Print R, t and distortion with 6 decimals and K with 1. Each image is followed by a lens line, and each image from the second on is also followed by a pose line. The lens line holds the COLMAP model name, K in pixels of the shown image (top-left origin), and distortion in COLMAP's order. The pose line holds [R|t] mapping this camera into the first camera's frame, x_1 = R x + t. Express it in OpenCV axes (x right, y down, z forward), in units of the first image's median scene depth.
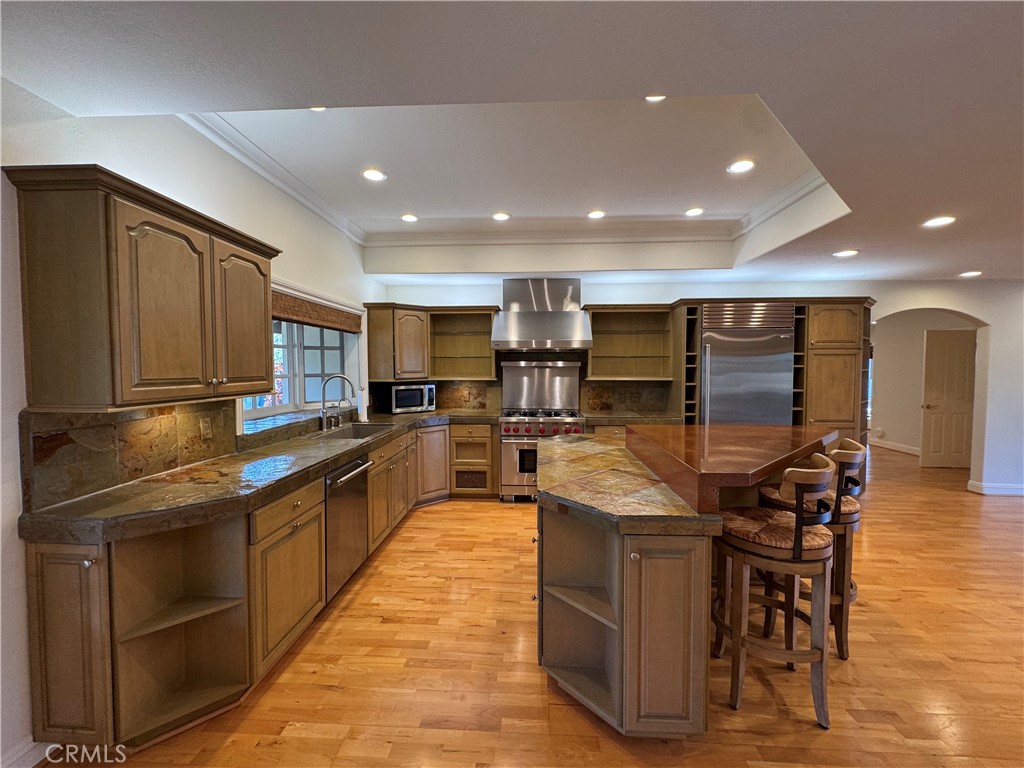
lens RADIAL K [[409.0, 0, 511.7], [0, 409.0, 383.1], [0, 0, 1]] dist [-0.002636, 0.000297]
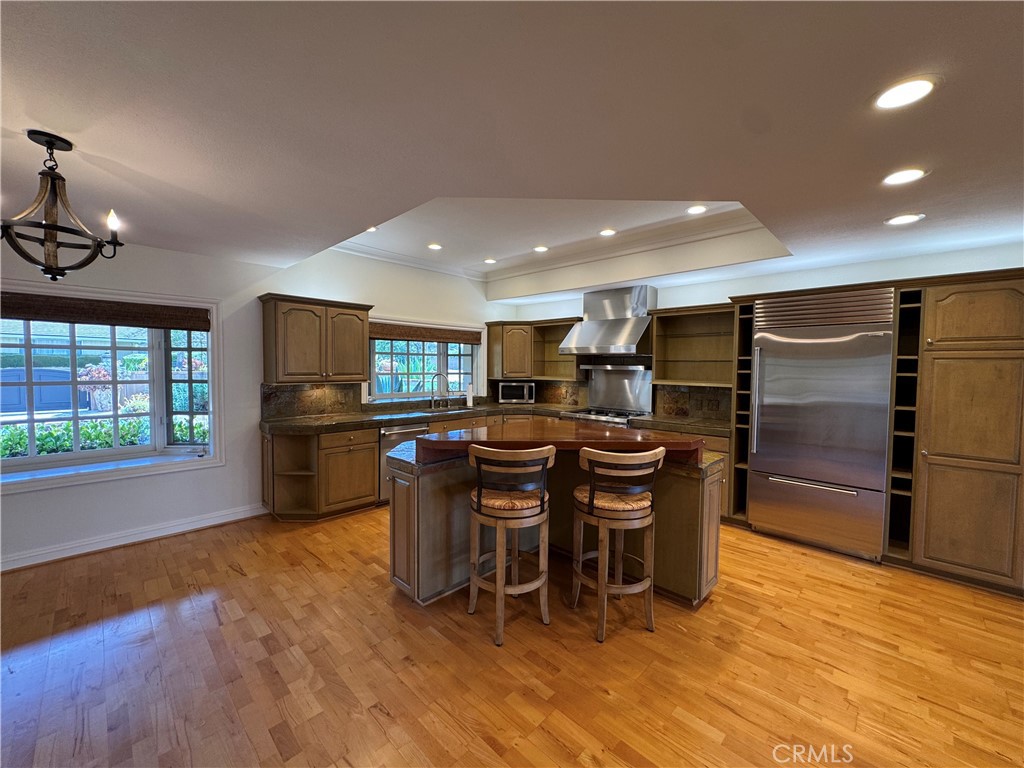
lens RADIAL K [[409.0, 0, 510.6], [0, 409.0, 382.1], [0, 0, 1]] dist [-0.002636, 0.000297]
pose [[0.755788, 0.034642, -0.653900, 0.630138], [-0.036903, 0.999266, 0.010286, -0.009955], [0.653776, 0.016356, 0.756511, 0.002402]]
